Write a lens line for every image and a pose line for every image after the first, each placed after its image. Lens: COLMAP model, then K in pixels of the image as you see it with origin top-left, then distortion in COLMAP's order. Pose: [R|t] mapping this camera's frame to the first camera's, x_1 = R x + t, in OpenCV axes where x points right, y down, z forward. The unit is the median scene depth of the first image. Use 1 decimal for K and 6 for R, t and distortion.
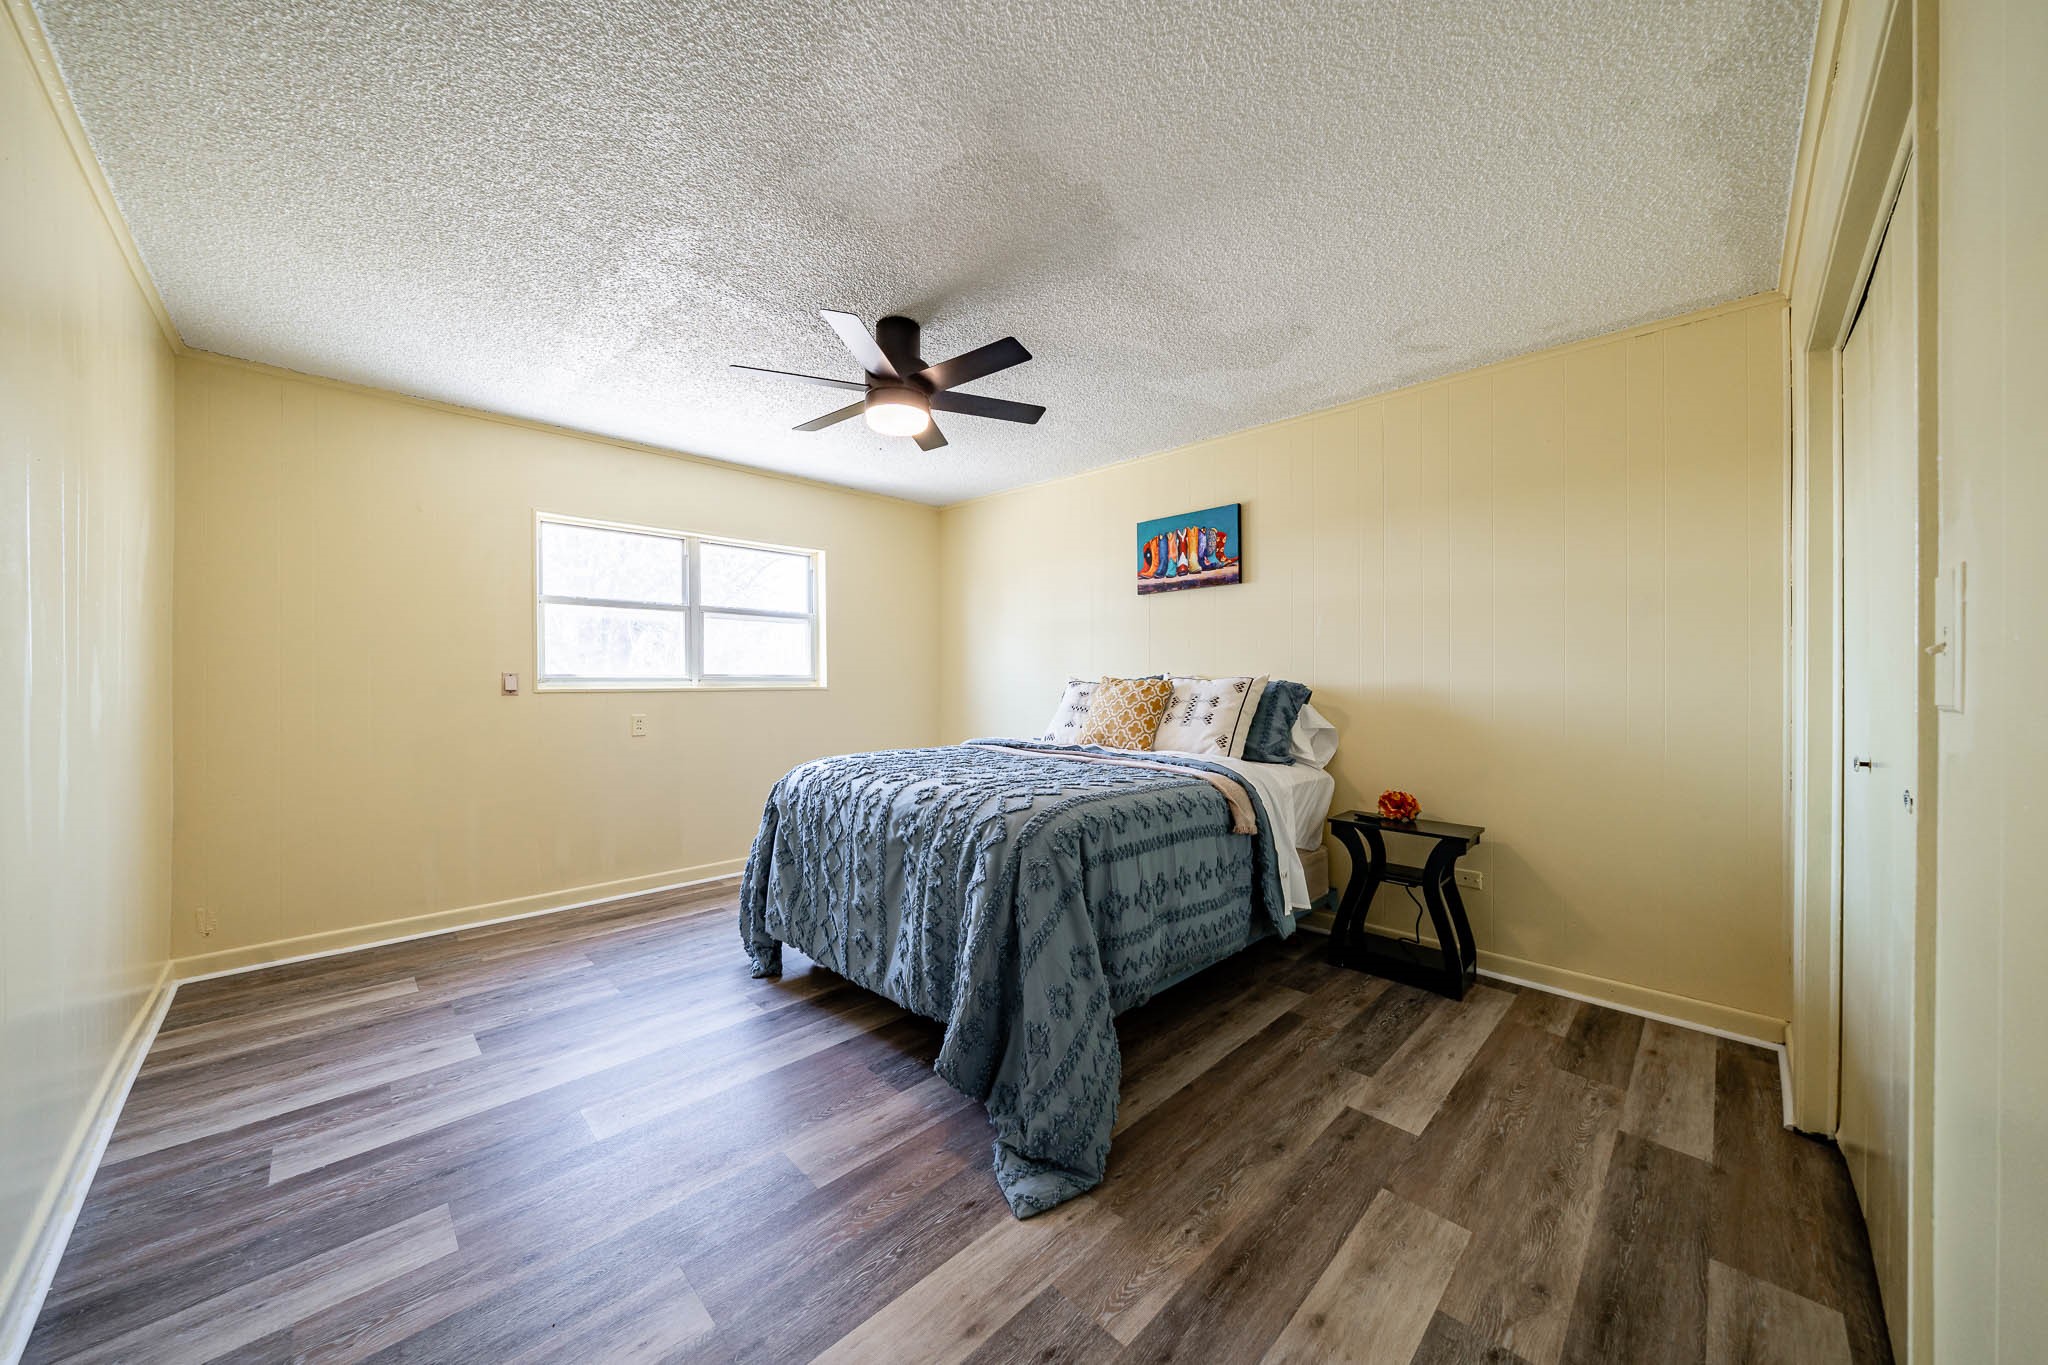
lens RADIAL K [[710.5, 0, 1004.0], [0, 710.5, 679.2], [0, 0, 1]] dist [-0.006614, -0.000053]
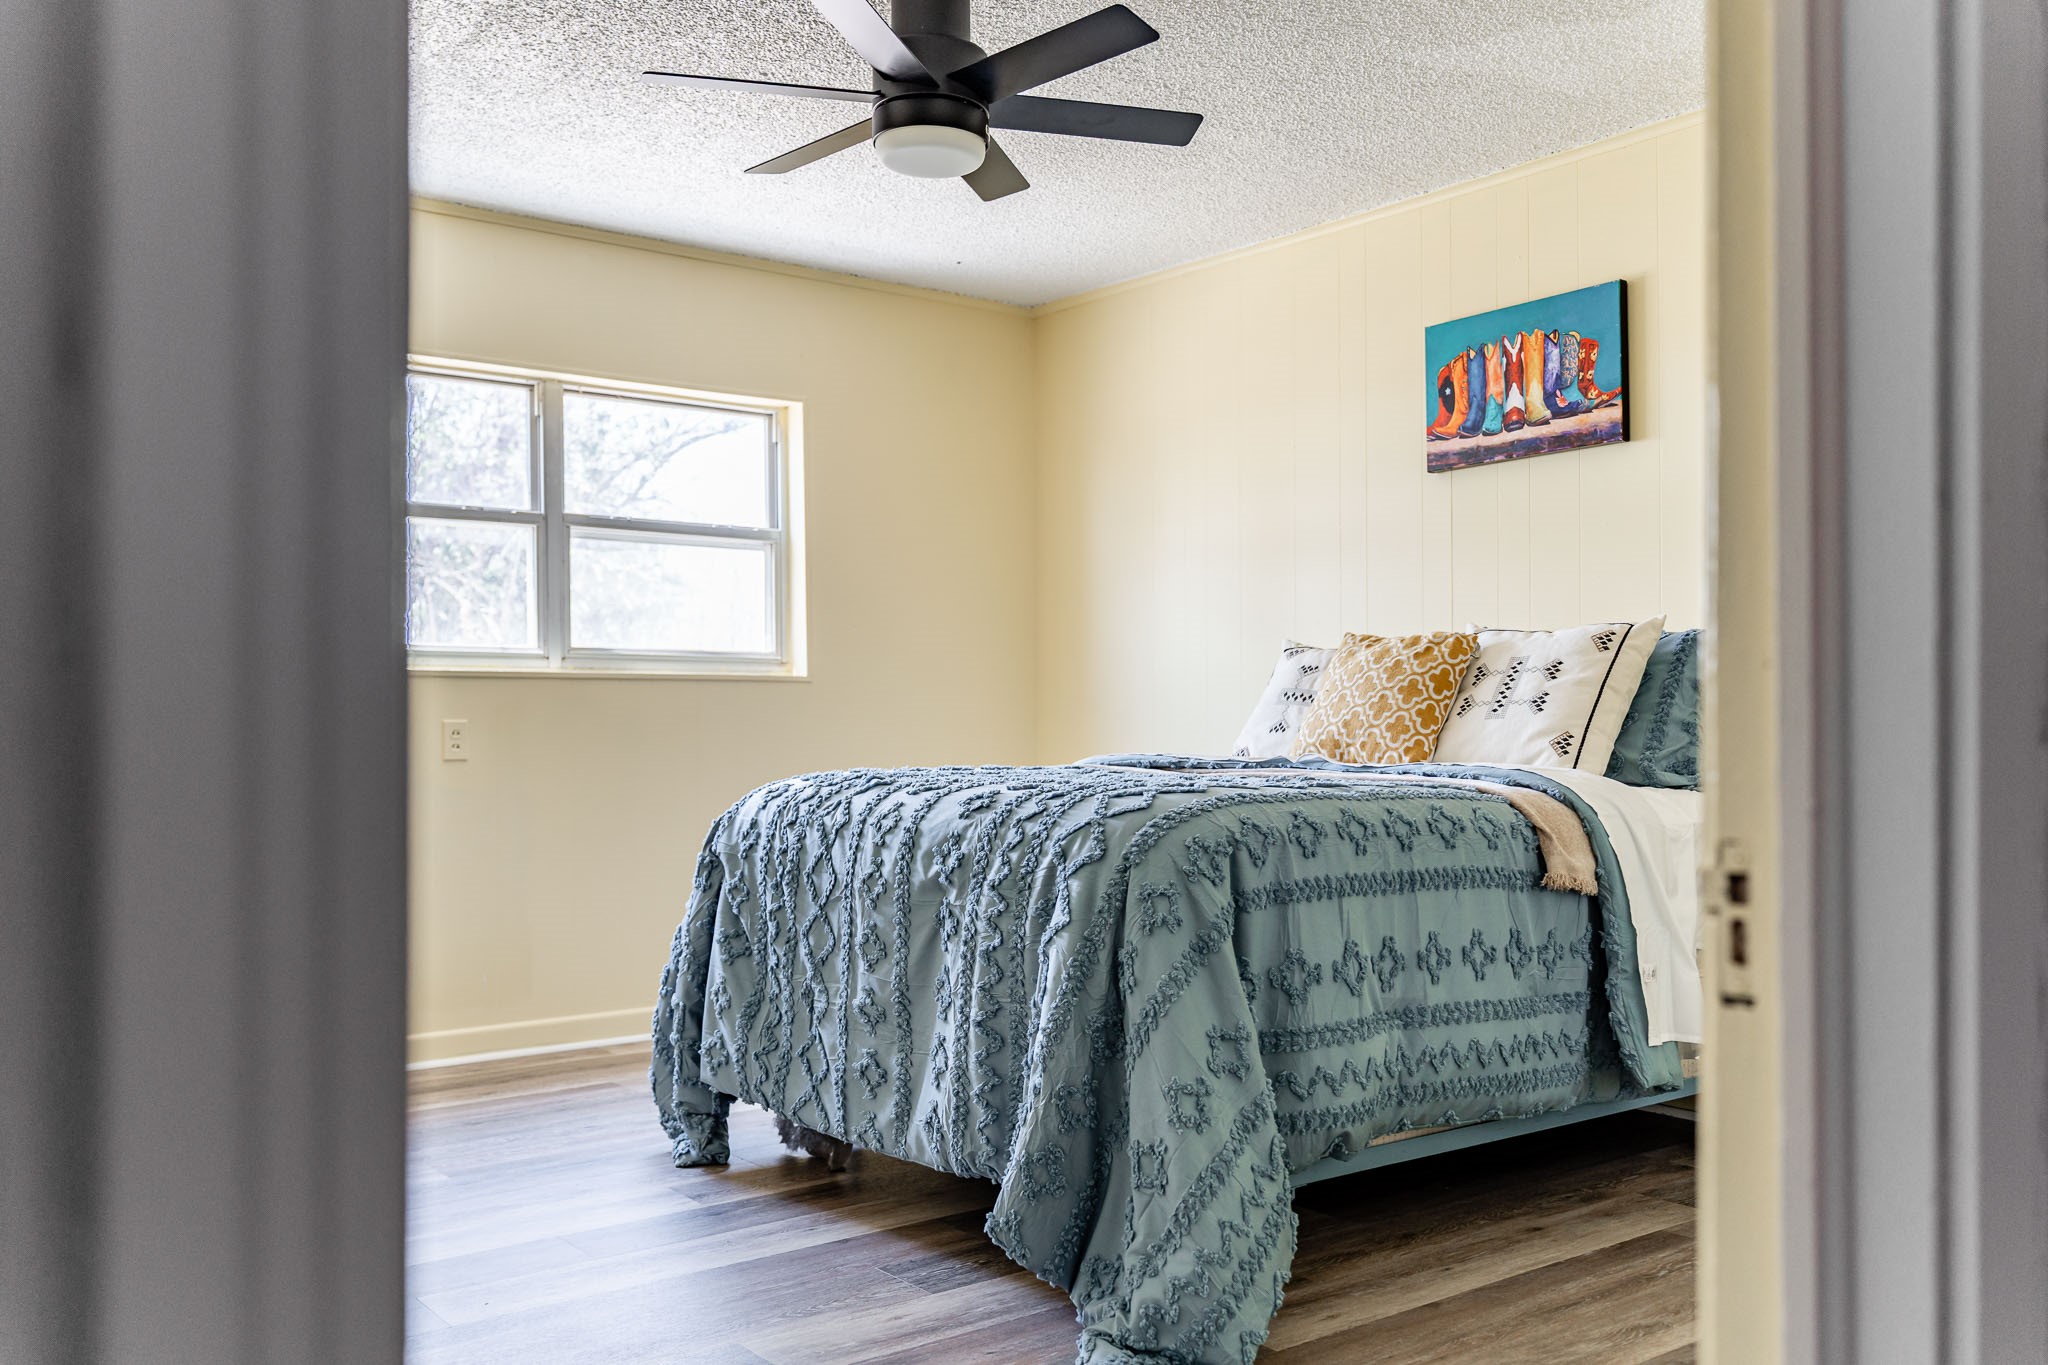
lens RADIAL K [[1650.8, 0, 1030.8], [0, 1650.8, 689.1], [0, 0, 1]] dist [0.003747, 0.000322]
pose [[0.994090, -0.005959, -0.108398, 0.066195], [0.004683, 0.999917, -0.012020, 0.073318], [0.108461, 0.011442, 0.994035, -0.276762]]
